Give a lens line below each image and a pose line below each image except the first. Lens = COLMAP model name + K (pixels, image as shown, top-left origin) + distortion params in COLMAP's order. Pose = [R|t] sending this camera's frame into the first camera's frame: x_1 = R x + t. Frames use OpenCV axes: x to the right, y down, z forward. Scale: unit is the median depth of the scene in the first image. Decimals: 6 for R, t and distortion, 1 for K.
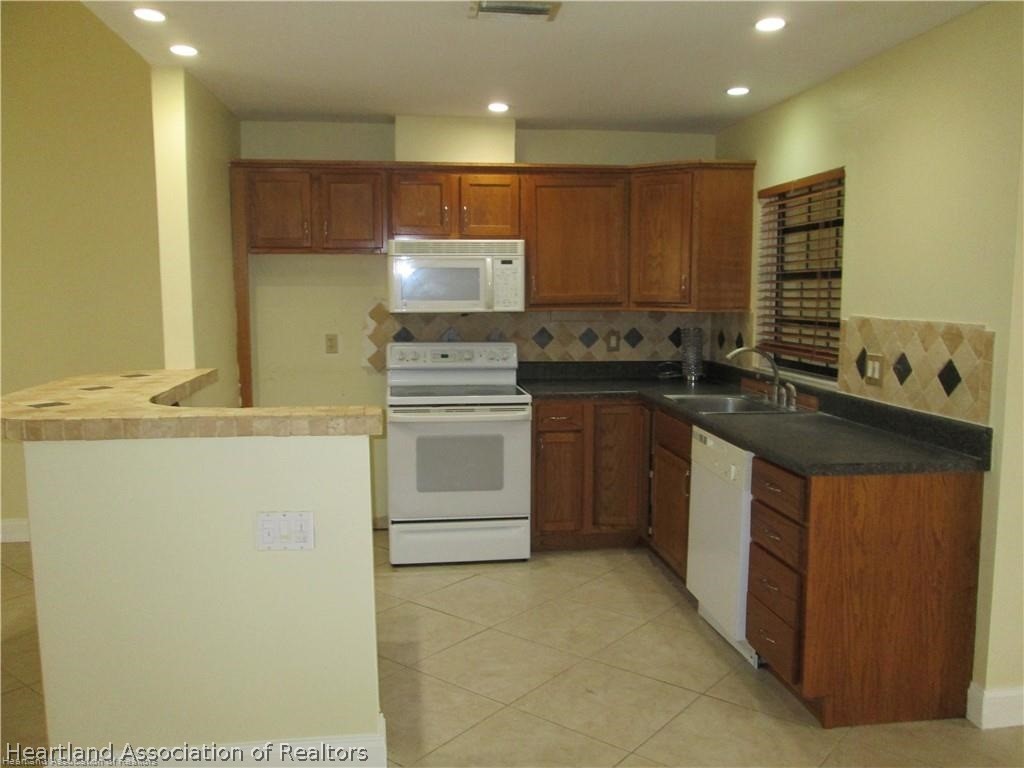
lens RADIAL K [[839.9, 0, 515.0], [0, 839.9, 400.2], [0, 0, 1]] dist [-0.079340, 0.068924]
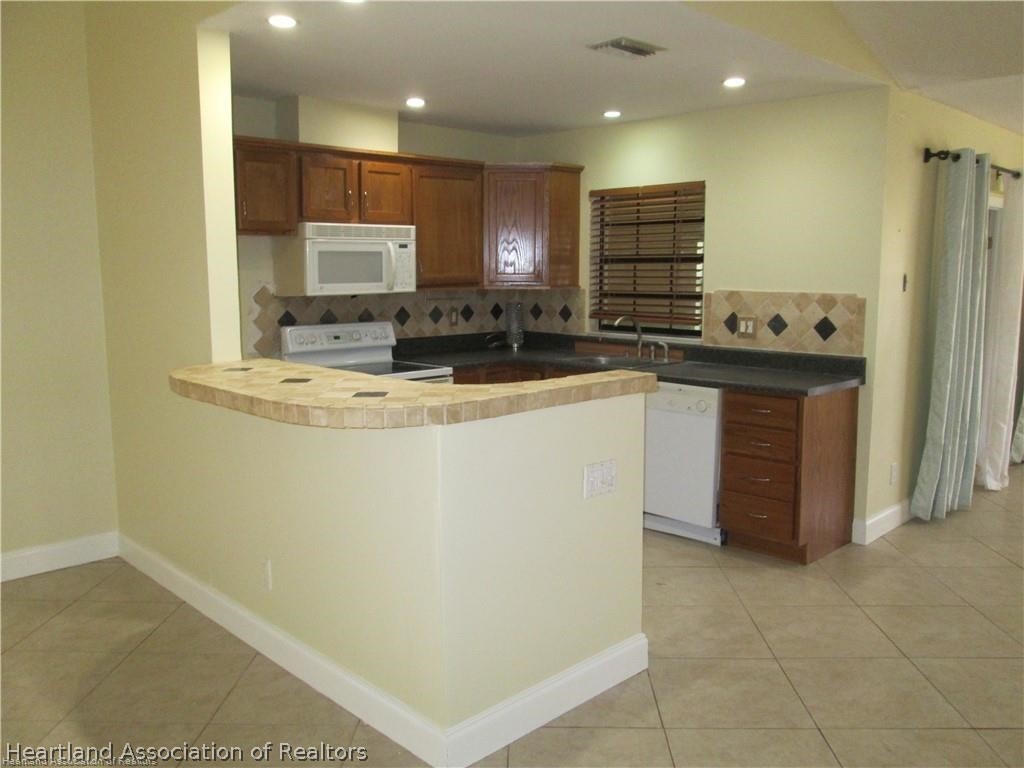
lens RADIAL K [[839.9, 0, 515.0], [0, 839.9, 400.2], [0, 0, 1]] dist [-0.079340, 0.068924]
pose [[0.801555, -0.095600, 0.590229, -0.555093], [0.080011, 0.995407, 0.052569, -0.013842], [-0.592544, 0.005088, 0.805522, 0.057009]]
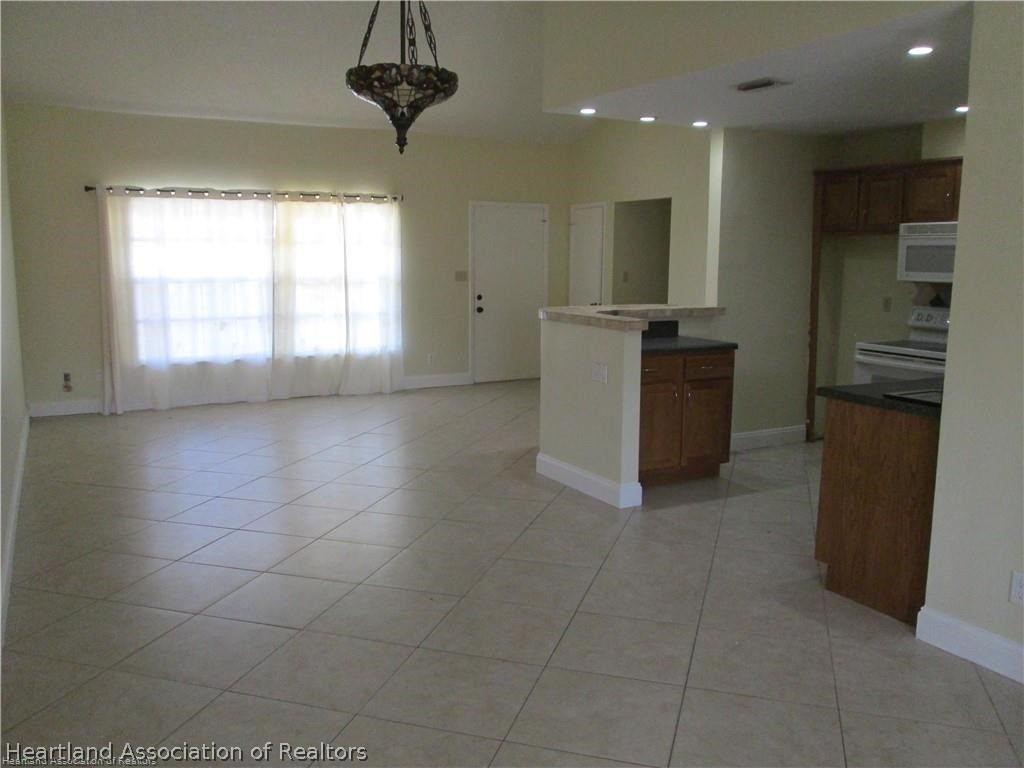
lens RADIAL K [[839.9, 0, 515.0], [0, 839.9, 400.2], [0, 0, 1]] dist [-0.079340, 0.068924]
pose [[0.370966, 0.156761, -0.915320, 0.827196], [-0.121306, 0.985384, 0.119597, -0.005328], [0.920690, 0.066668, 0.384560, -0.009587]]
